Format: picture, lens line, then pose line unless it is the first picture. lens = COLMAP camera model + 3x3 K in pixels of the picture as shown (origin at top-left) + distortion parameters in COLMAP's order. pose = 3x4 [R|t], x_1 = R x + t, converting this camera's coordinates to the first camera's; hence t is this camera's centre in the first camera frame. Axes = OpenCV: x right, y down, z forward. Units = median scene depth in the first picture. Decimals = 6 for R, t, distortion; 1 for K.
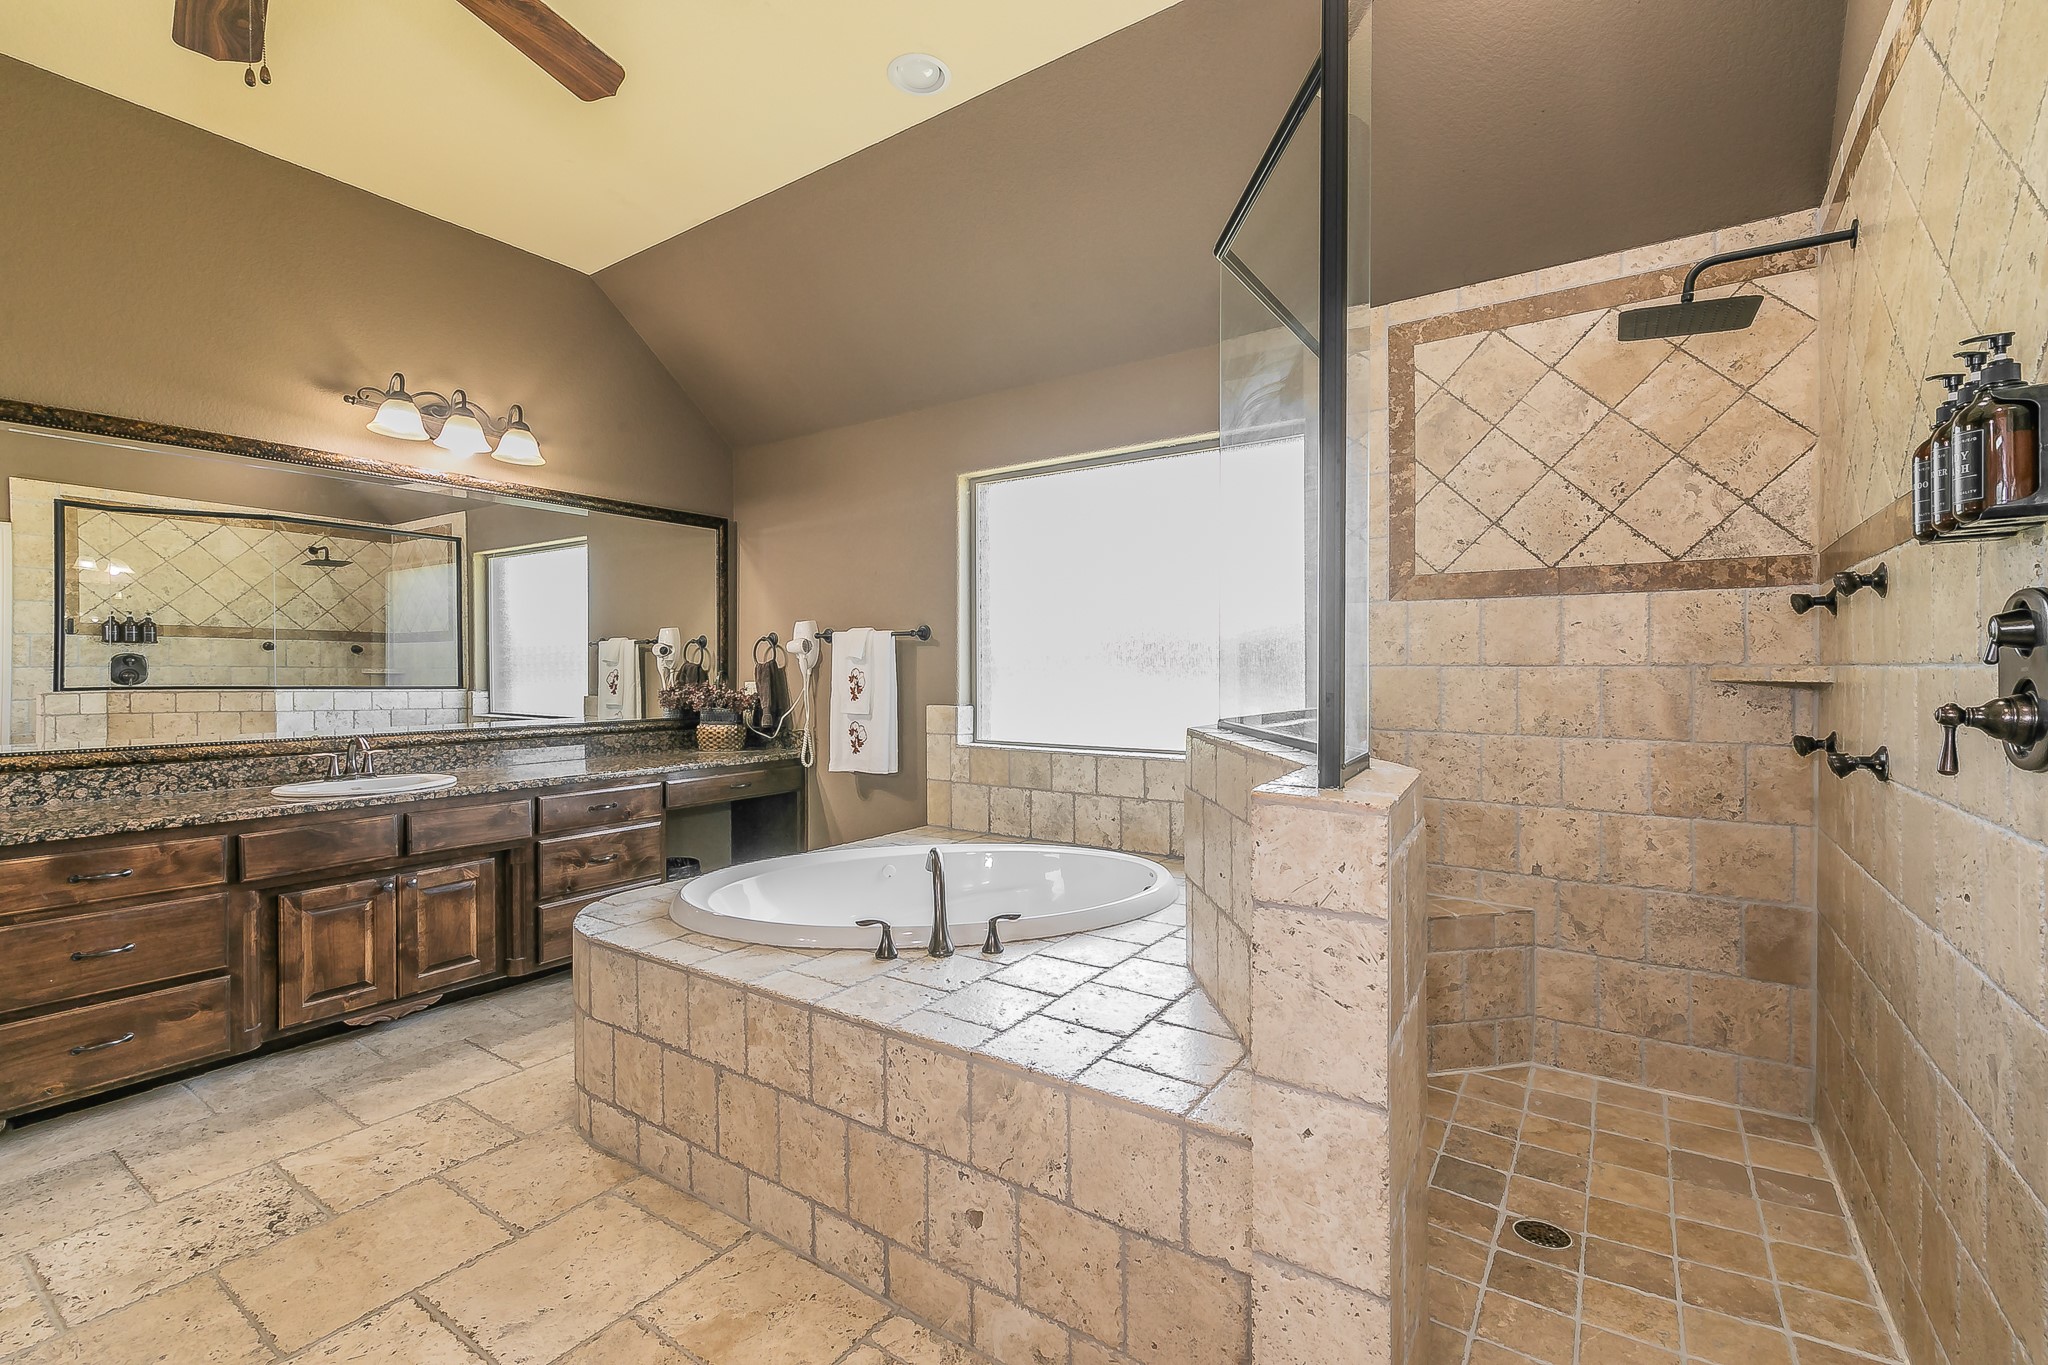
lens RADIAL K [[871.6, 0, 1012.1], [0, 871.6, 665.1], [0, 0, 1]] dist [0.002007, 0.000168]
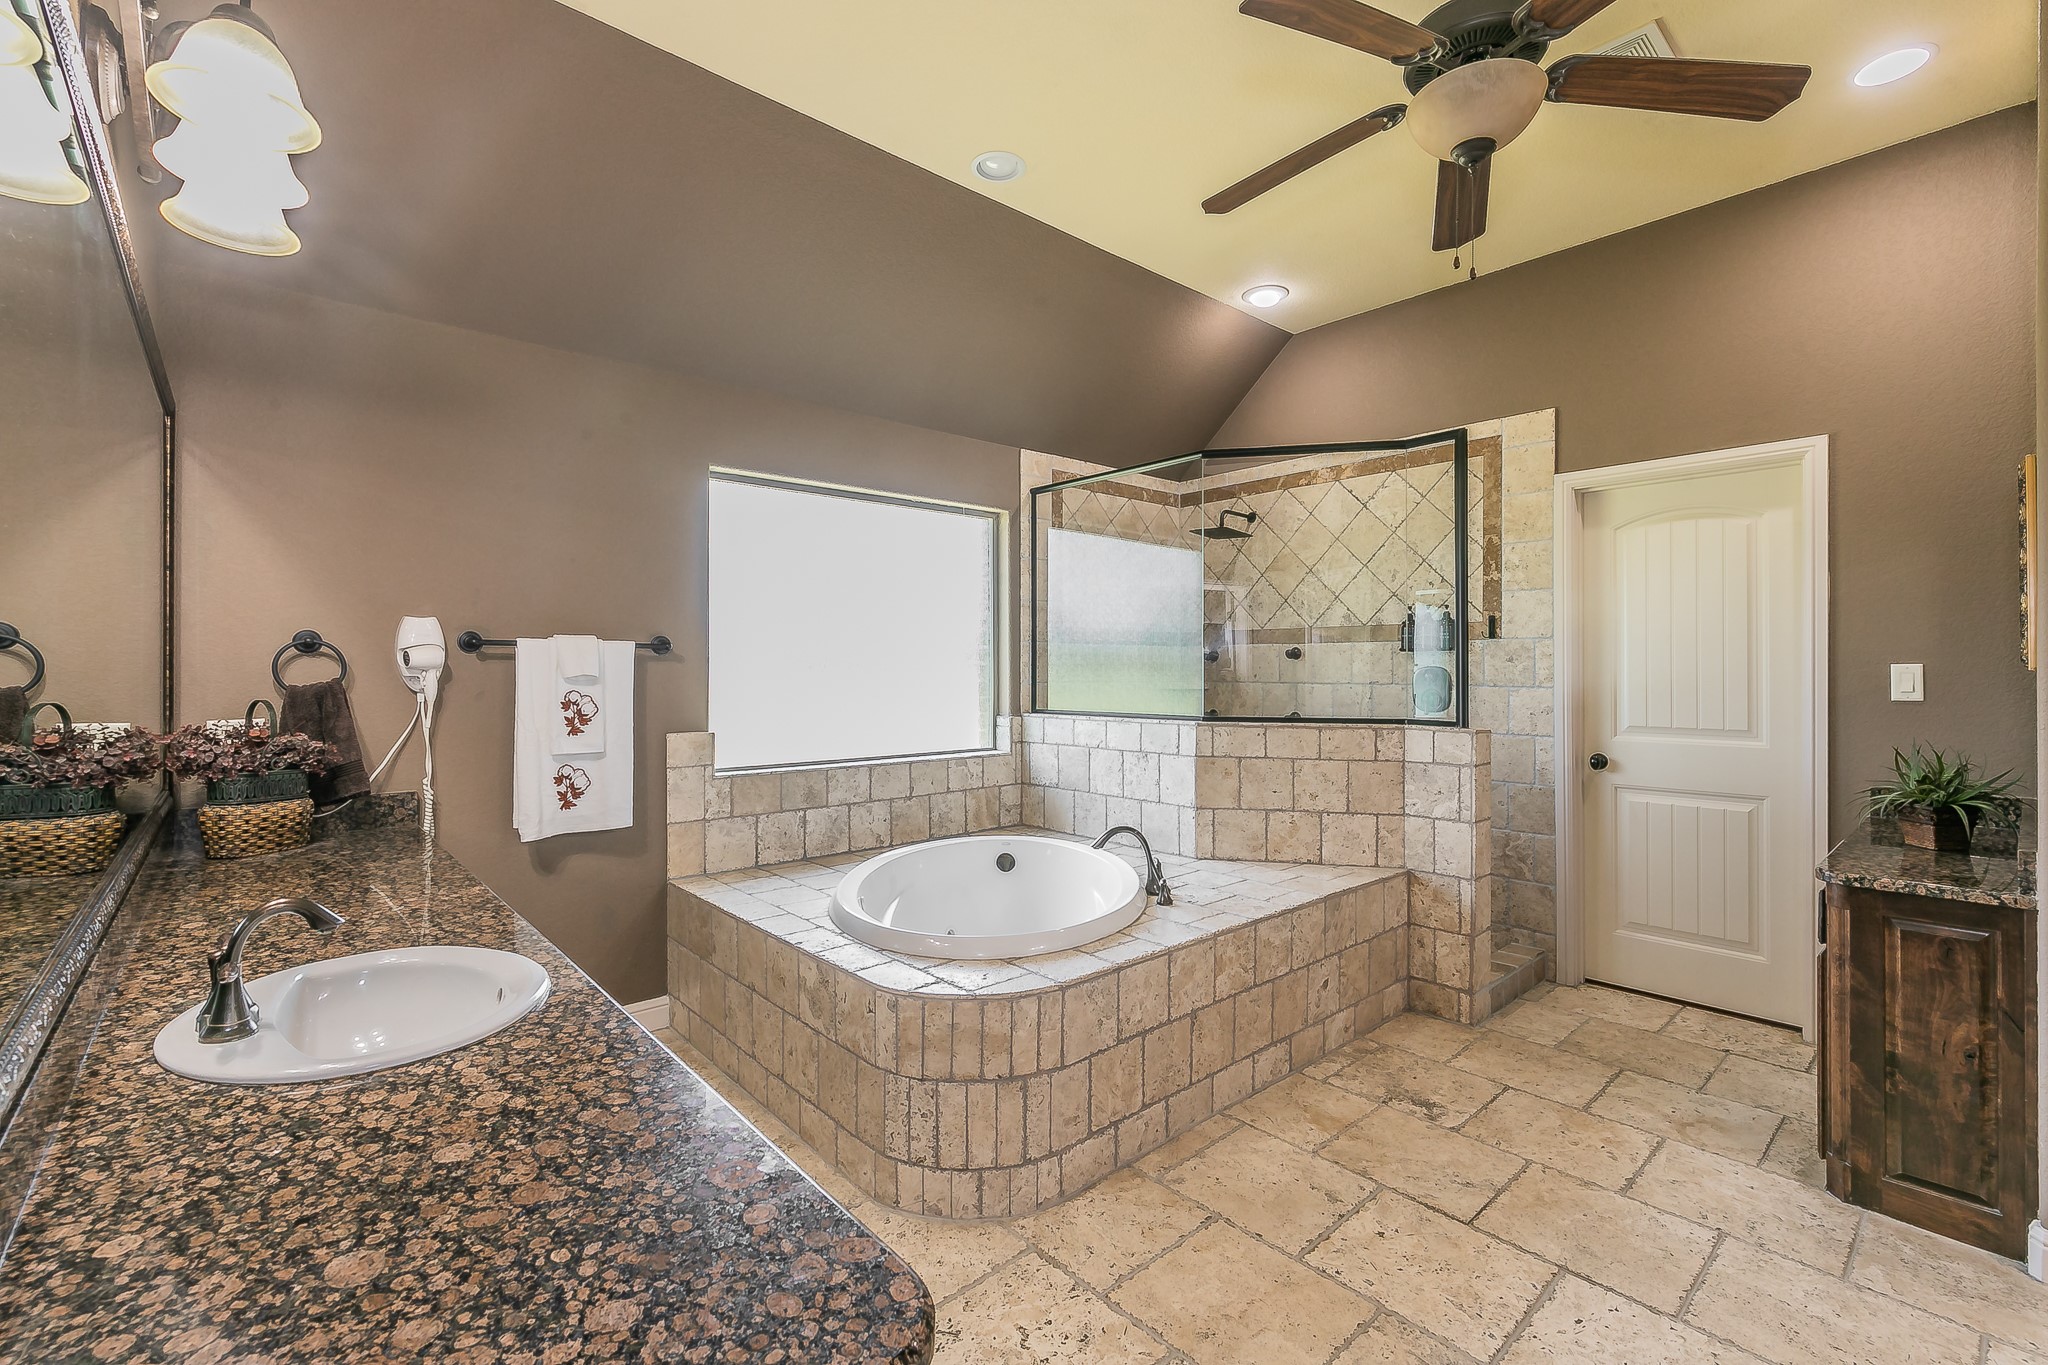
lens RADIAL K [[886.3, 0, 1026.3], [0, 886.3, 670.0], [0, 0, 1]] dist [-0.001399, -0.000404]
pose [[0.245822, 0.003624, 0.969308, -0.942577], [-0.002720, 0.999992, -0.003049, -0.014630], [-0.969311, -0.001887, 0.245830, 0.533914]]
